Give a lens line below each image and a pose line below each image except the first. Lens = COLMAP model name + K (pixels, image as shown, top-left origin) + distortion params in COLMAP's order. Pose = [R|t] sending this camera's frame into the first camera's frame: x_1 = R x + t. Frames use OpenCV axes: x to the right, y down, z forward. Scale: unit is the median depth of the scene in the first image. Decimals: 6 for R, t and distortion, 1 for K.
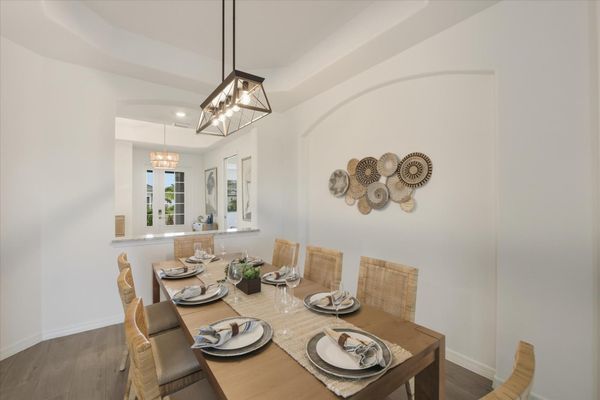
lens RADIAL K [[255.9, 0, 300.0], [0, 255.9, 200.0], [0, 0, 1]] dist [-0.000493, -0.000107]
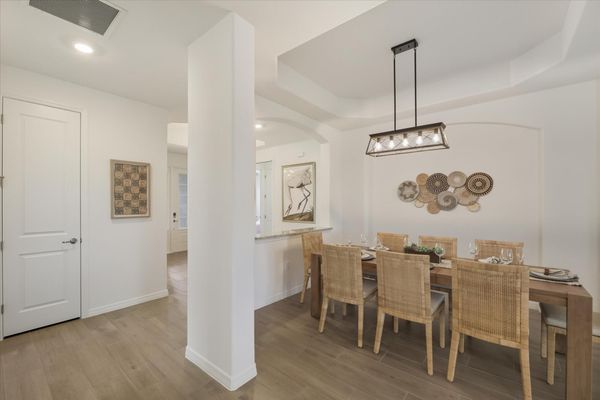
lens RADIAL K [[255.9, 0, 300.0], [0, 255.9, 200.0], [0, 0, 1]] dist [-0.000493, -0.000107]
pose [[0.967545, 0.008503, 0.252554, -0.850289], [-0.004706, 0.999867, -0.015634, 0.005759], [-0.252654, 0.013938, 0.967456, -0.175531]]
